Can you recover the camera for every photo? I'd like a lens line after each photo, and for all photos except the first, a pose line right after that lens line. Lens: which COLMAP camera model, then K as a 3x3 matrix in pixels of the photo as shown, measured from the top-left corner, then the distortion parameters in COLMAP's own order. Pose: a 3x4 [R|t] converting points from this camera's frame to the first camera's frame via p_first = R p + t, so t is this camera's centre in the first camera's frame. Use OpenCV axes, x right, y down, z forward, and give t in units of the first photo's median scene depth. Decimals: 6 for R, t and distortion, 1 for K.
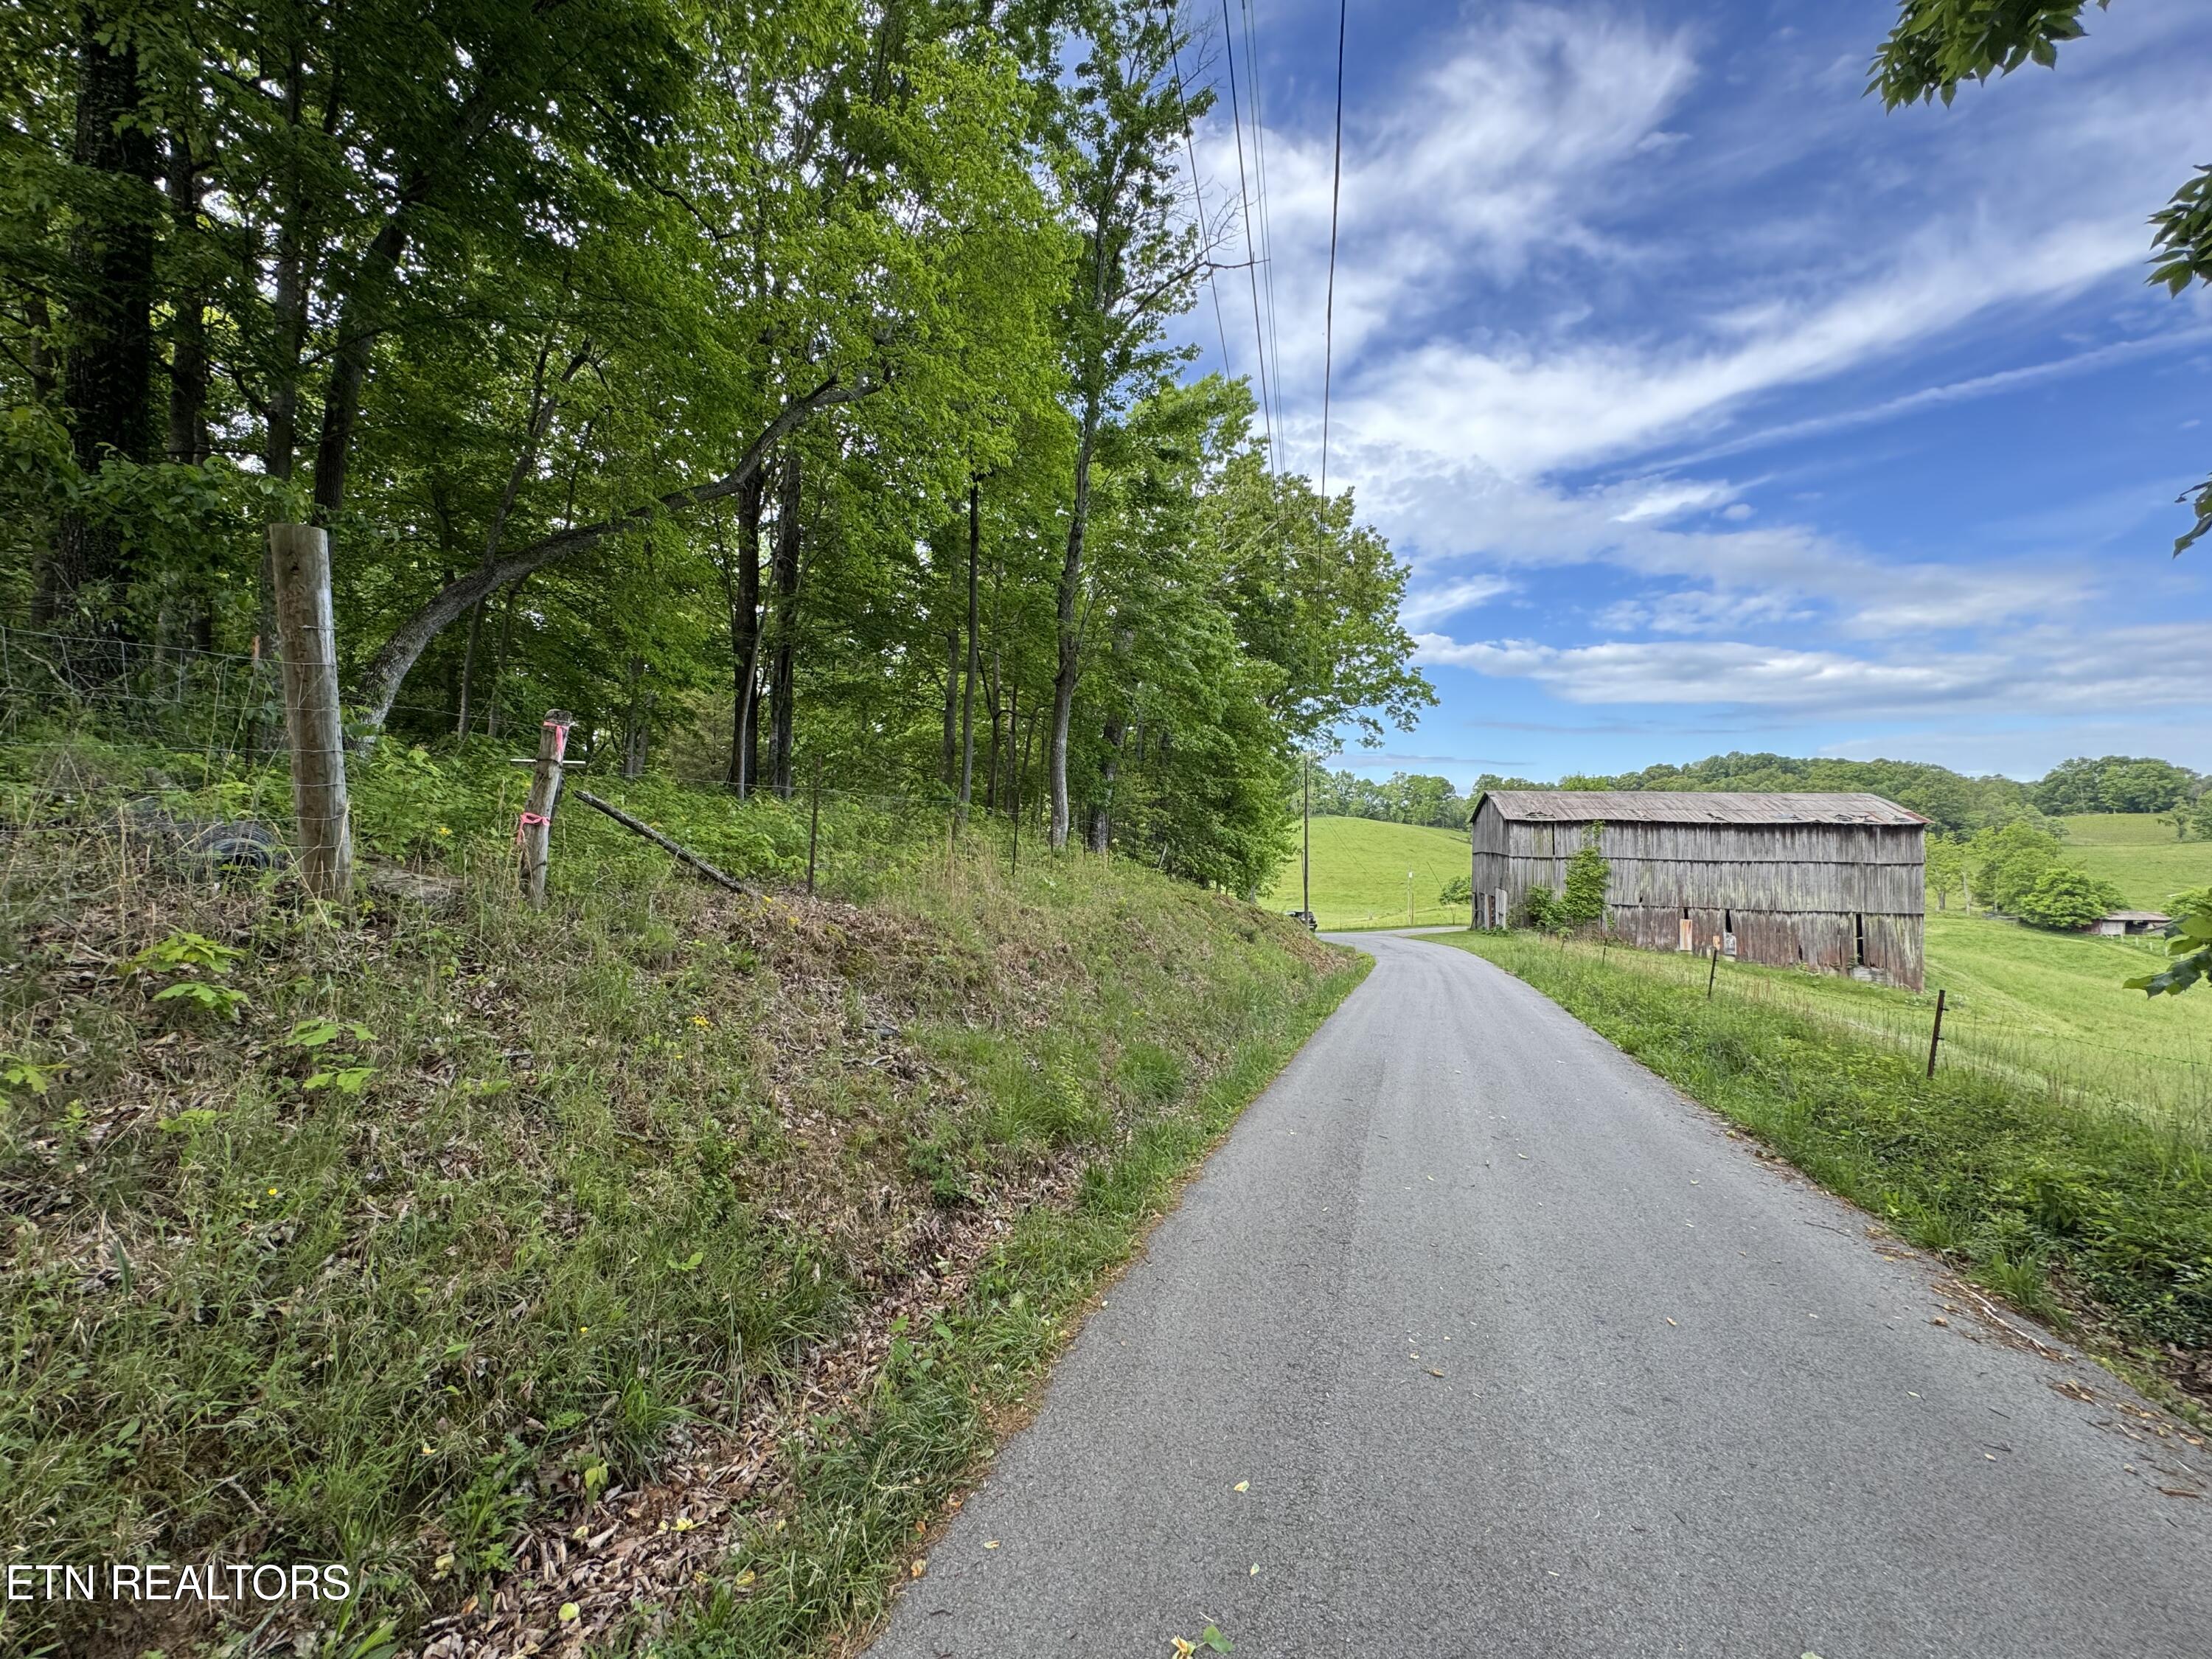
lens RADIAL K [[881.0, 0, 1112.7], [0, 881.0, 829.9], [0, 0, 1]] dist [-0.023638, 0.000565]
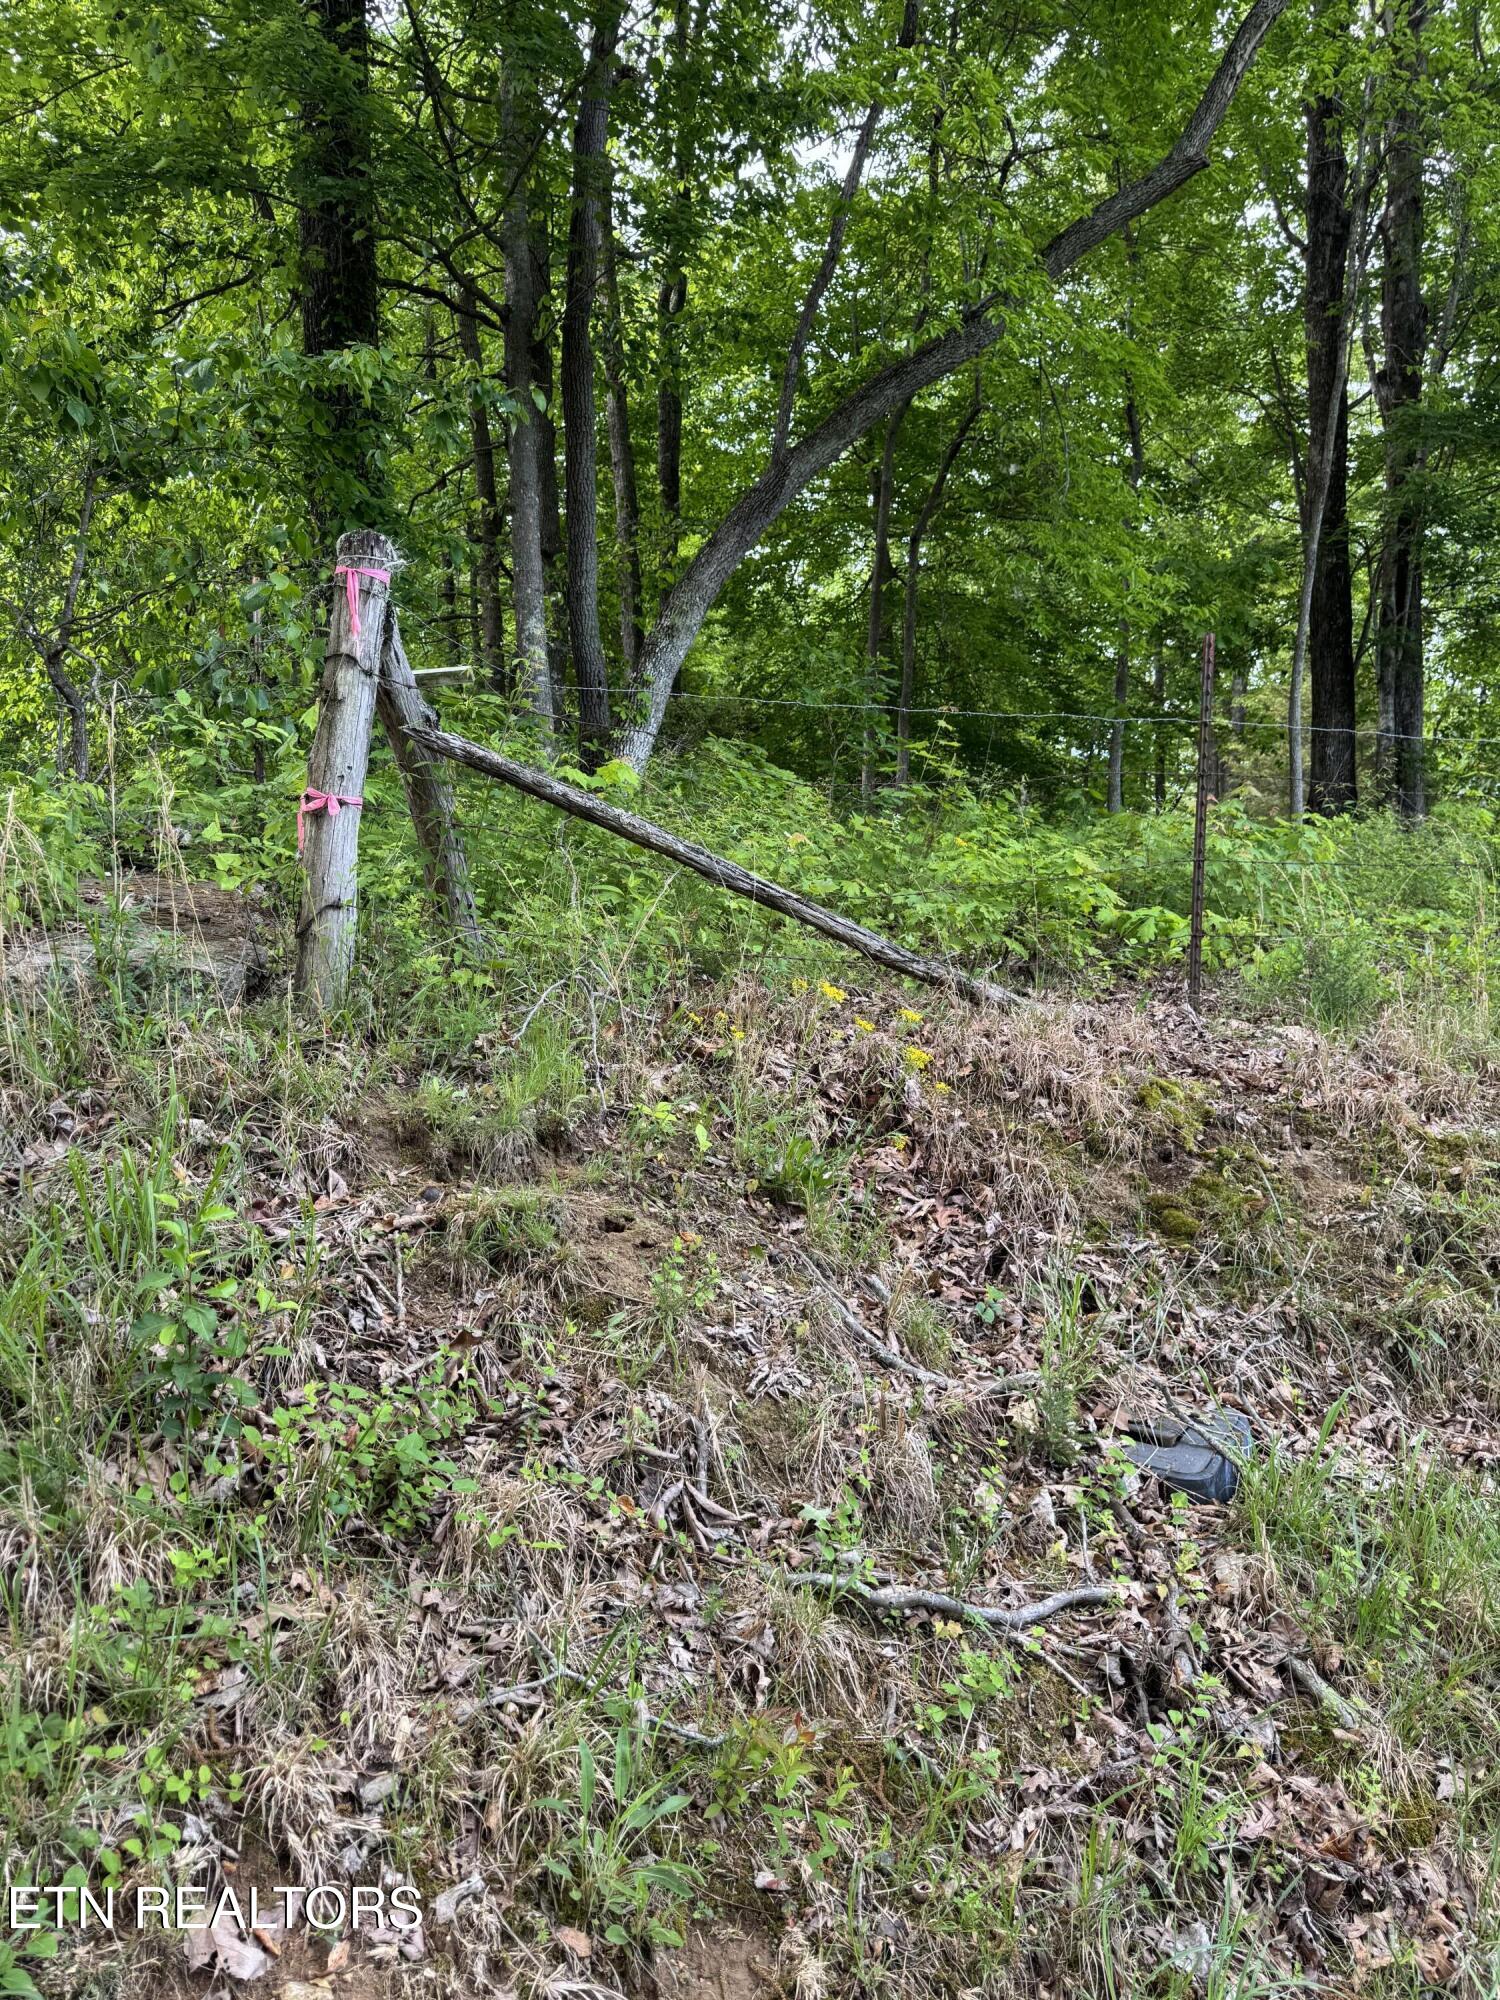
lens RADIAL K [[1384.5, 0, 743.0], [0, 1384.5, 1002.3], [0, 0, 1]] dist [0.028455, -0.027719]
pose [[0.650411, -0.003028, -0.759576, -0.004621], [0.040993, 0.998675, 0.031120, 0.022015], [0.758475, -0.051378, 0.649673, 0.213646]]
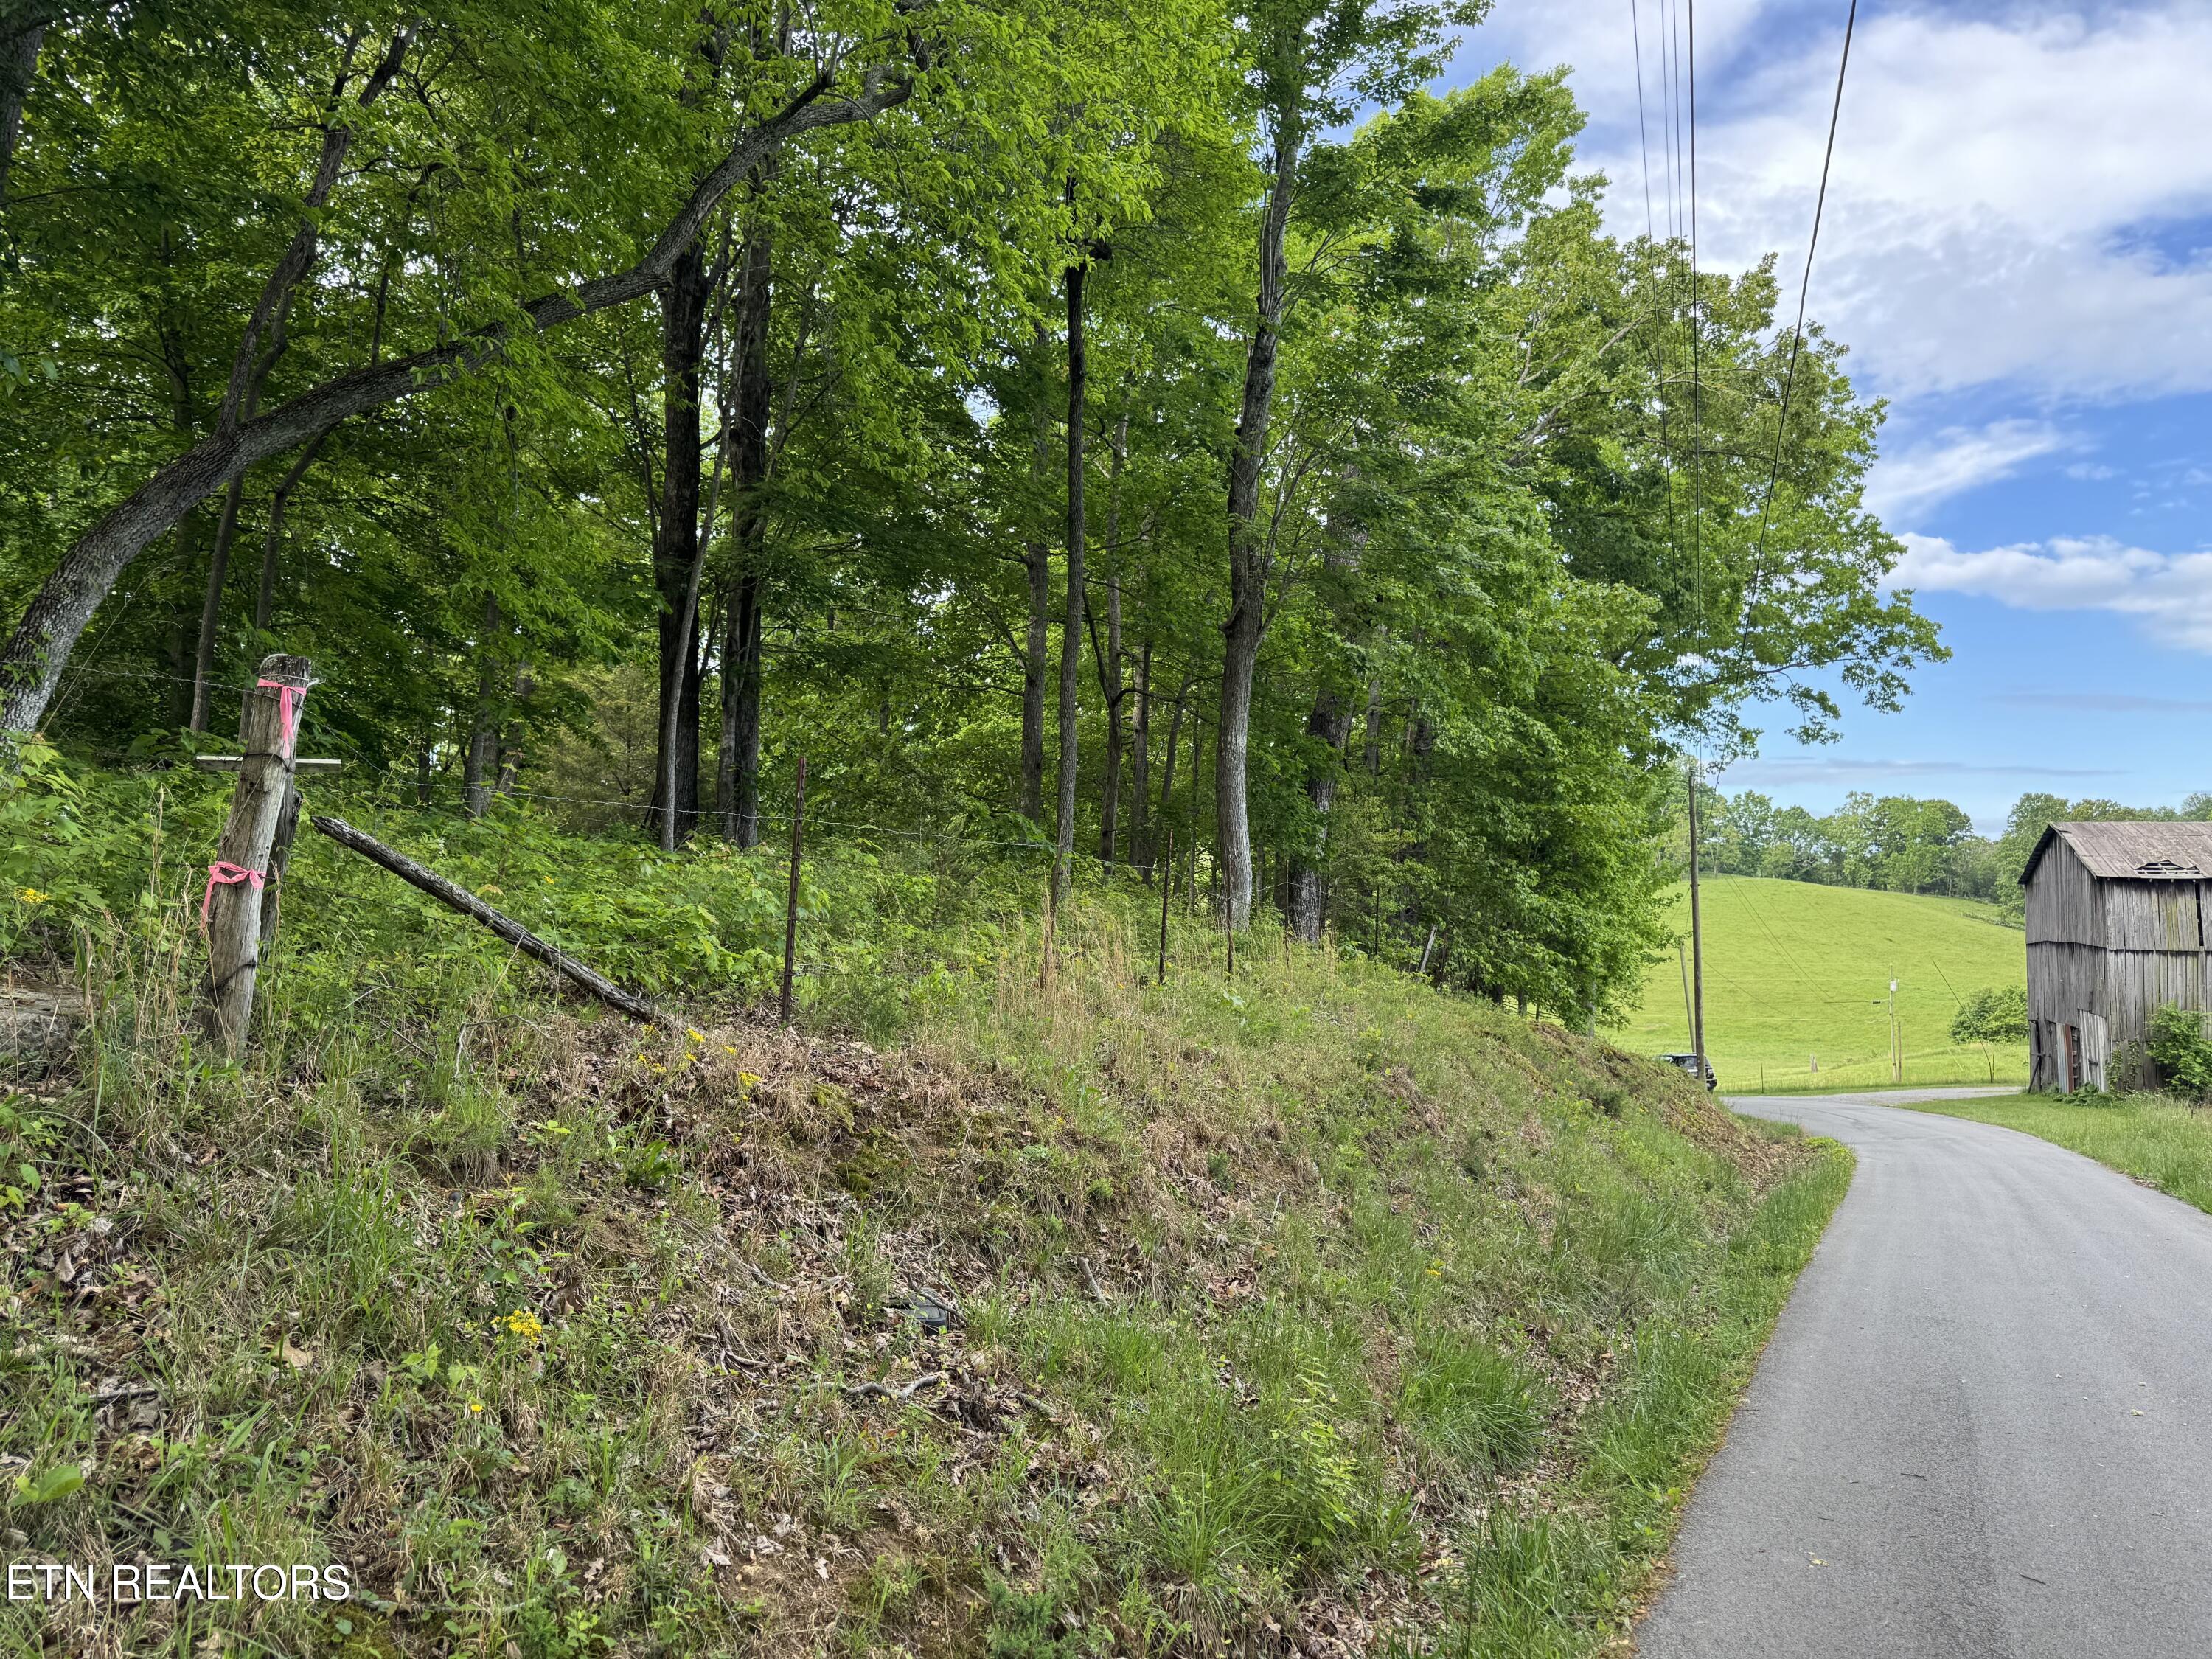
lens RADIAL K [[1531.3, 0, 1114.1], [0, 1531.3, 836.4], [0, 0, 1]] dist [0.028455, -0.027719]
pose [[0.992105, -0.014083, -0.124617, -0.018185], [0.008301, 0.998870, -0.046799, 0.003360], [0.125135, 0.045395, 0.991101, 0.059581]]
